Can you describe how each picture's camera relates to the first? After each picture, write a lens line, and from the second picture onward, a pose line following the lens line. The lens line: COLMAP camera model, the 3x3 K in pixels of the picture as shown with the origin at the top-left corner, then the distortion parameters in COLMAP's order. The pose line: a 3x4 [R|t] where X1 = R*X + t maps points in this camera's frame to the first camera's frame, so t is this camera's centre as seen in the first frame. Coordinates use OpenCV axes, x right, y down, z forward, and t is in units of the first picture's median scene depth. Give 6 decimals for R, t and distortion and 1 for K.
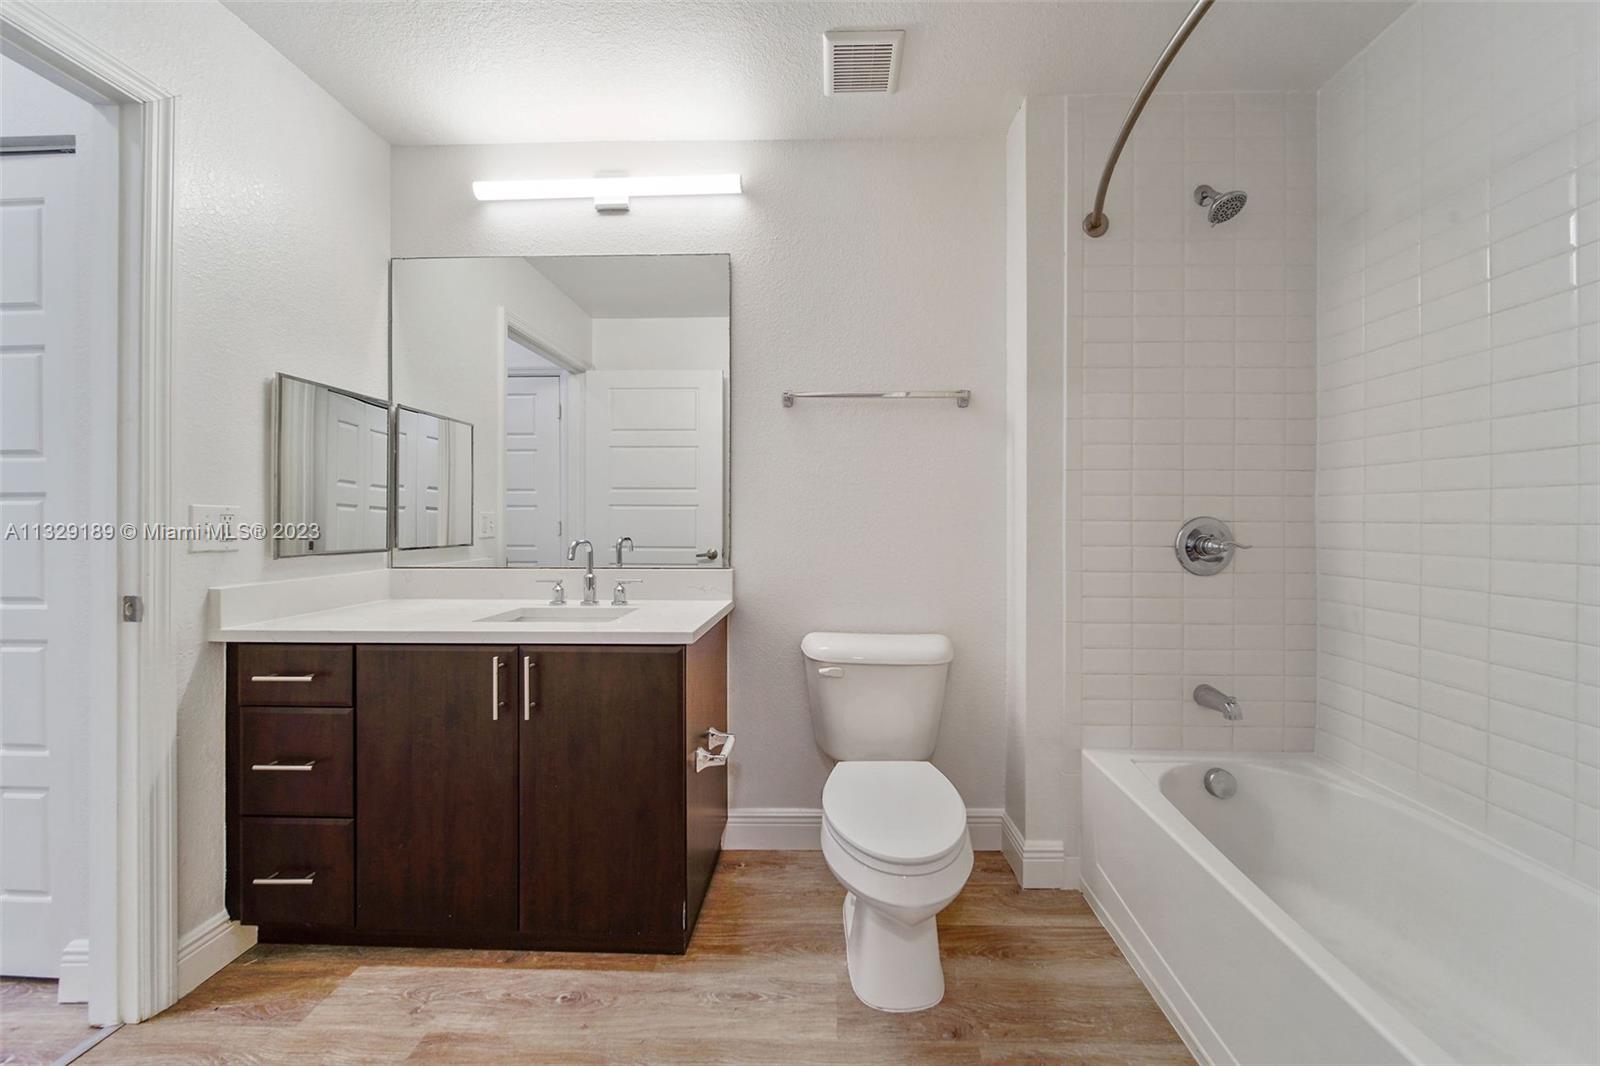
lens RADIAL K [[577.4, 0, 829.0], [0, 577.4, 515.6], [0, 0, 1]] dist [0.000382, -0.000054]
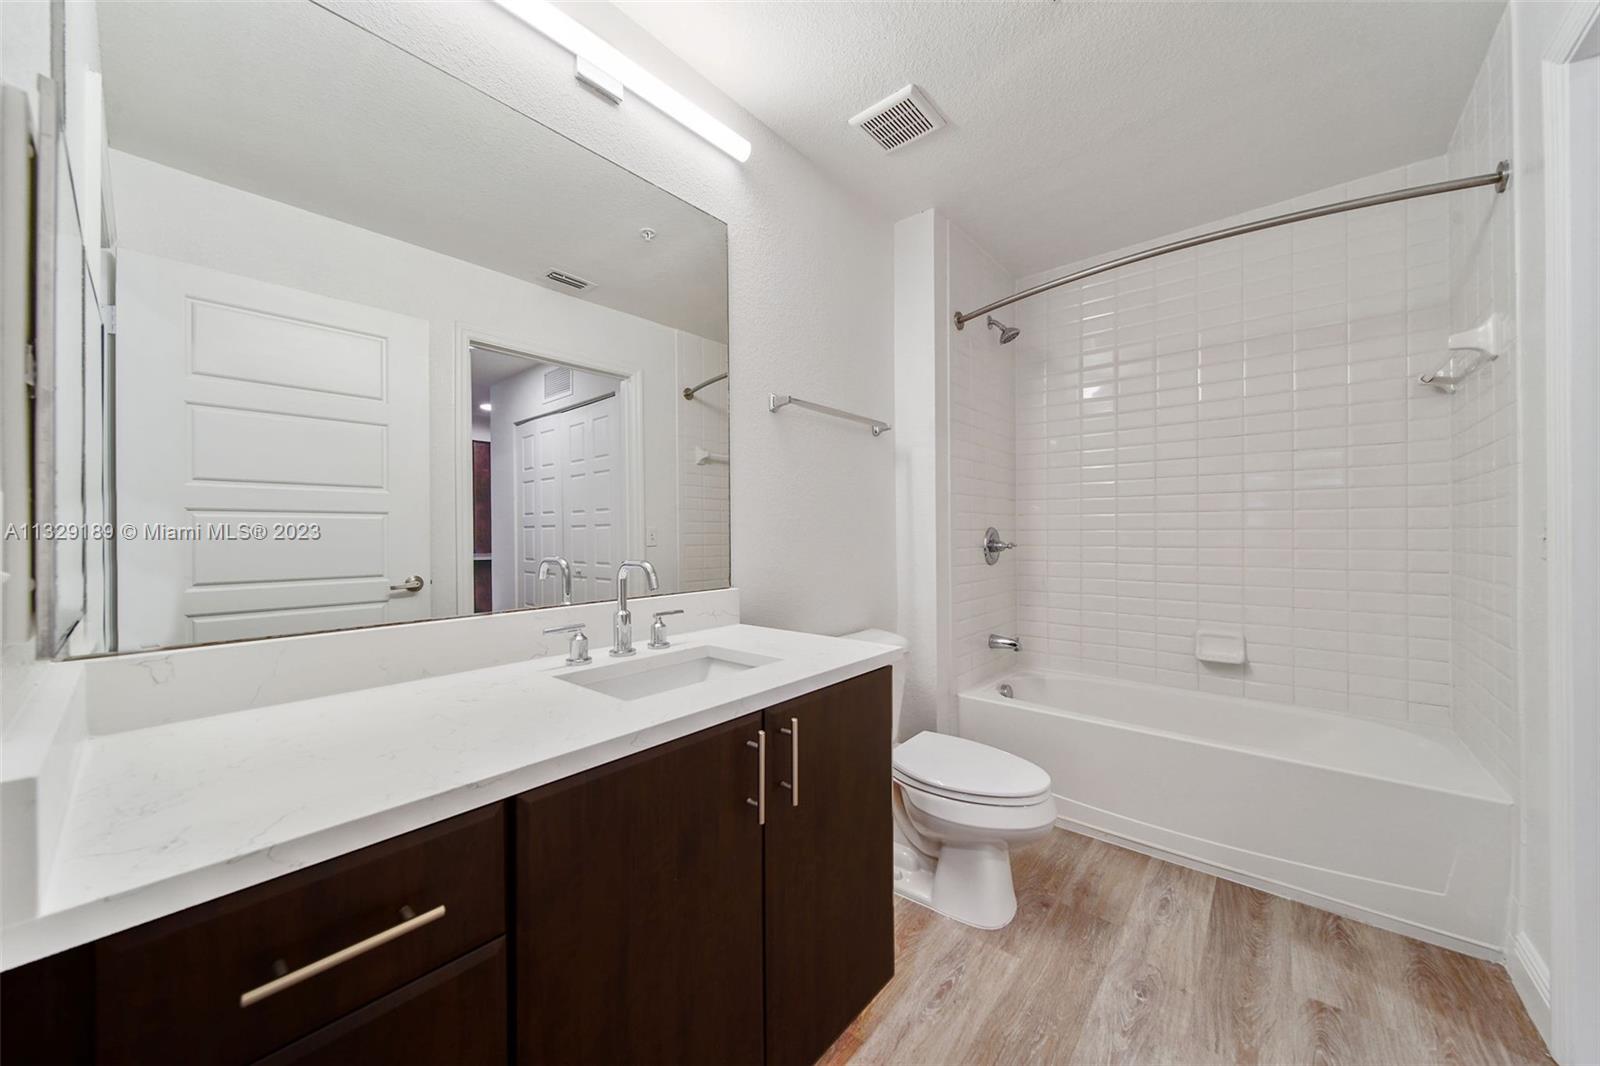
lens RADIAL K [[563.2, 0, 780.4], [0, 563.2, 526.6], [0, 0, 1]] dist [-0.001140, -0.000217]
pose [[0.640456, 0.001144, 0.767994, -1.074367], [0.002175, 0.999992, -0.003303, 0.005476], [-0.767991, 0.003786, 0.640449, 0.558556]]
